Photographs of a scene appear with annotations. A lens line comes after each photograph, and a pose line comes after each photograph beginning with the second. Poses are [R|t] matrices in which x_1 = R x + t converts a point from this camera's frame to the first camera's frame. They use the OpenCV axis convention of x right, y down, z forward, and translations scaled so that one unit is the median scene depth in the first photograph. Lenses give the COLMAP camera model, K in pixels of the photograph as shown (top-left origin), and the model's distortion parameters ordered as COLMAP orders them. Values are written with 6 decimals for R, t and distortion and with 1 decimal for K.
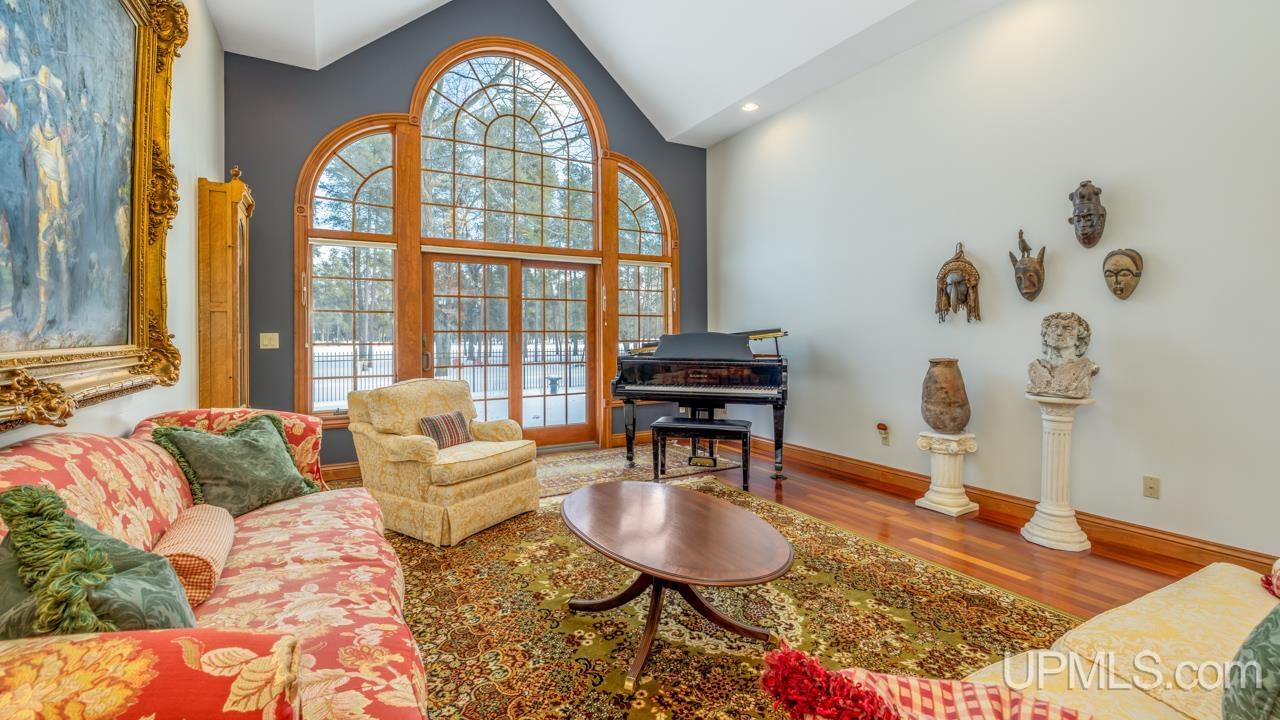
lens RADIAL K [[542.8, 0, 643.4], [0, 542.8, 331.5], [0, 0, 1]] dist [0.000517, 0.000056]
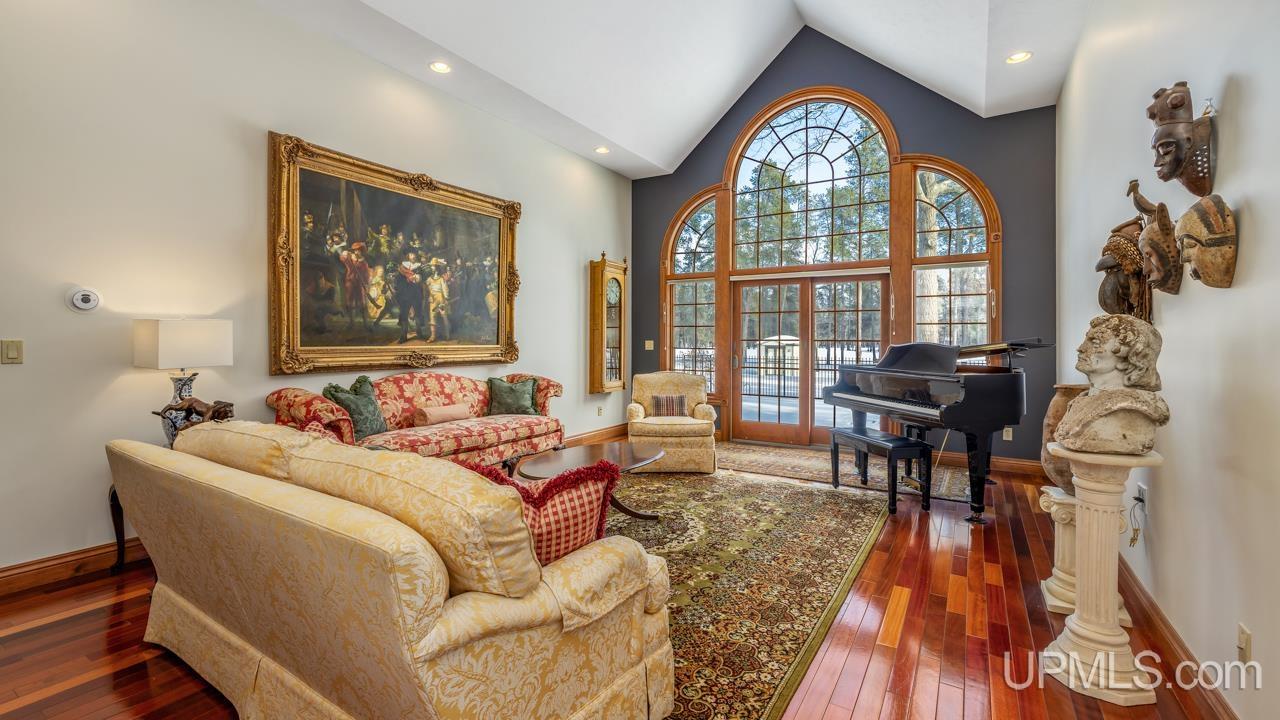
lens RADIAL K [[542.8, 0, 641.1], [0, 542.8, 341.3], [0, 0, 1]] dist [0.000517, 0.000056]
pose [[0.484866, 0.007289, -0.874558, 1.127050], [-0.003578, 0.999973, 0.006351, -0.008382], [0.874581, 0.000050, 0.484879, 0.248701]]
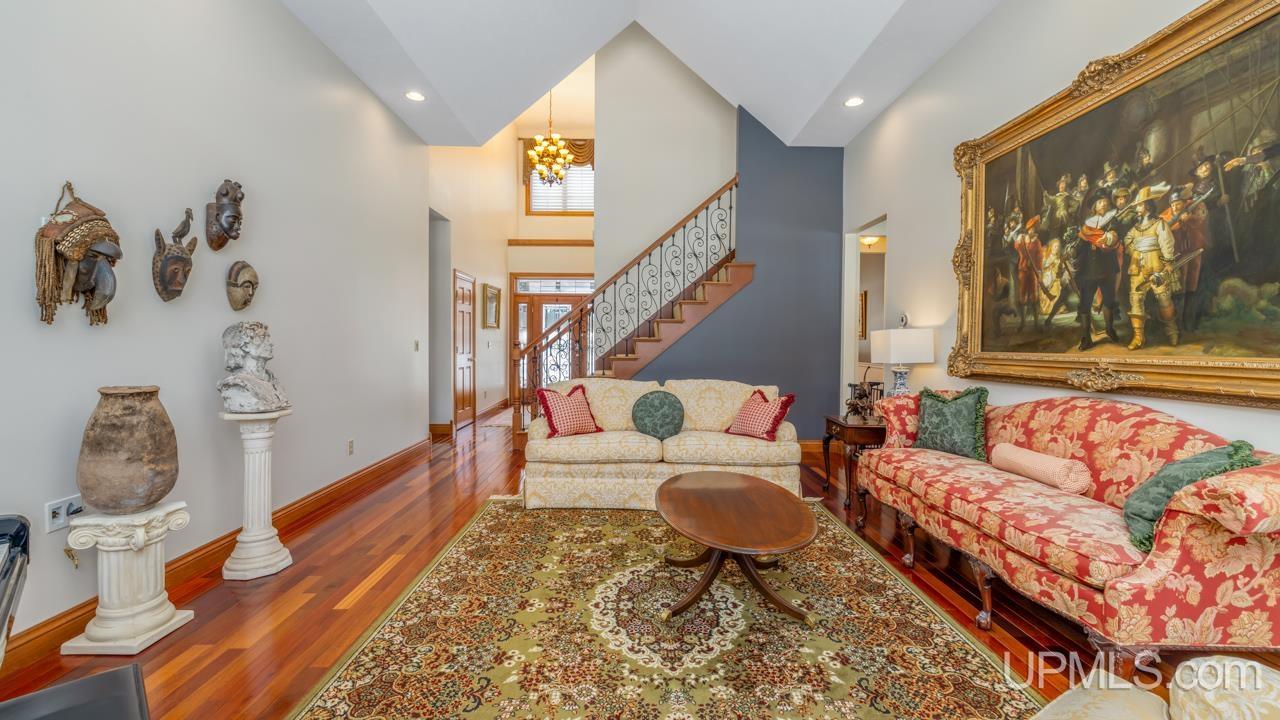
lens RADIAL K [[542.8, 0, 635.0], [0, 542.8, 354.6], [0, 0, 1]] dist [0.000517, 0.000056]
pose [[-0.870342, -0.011072, 0.492322, -0.271945], [-0.003817, 0.999869, 0.015739, 0.005493], [-0.492432, 0.011819, -0.870271, 1.592233]]
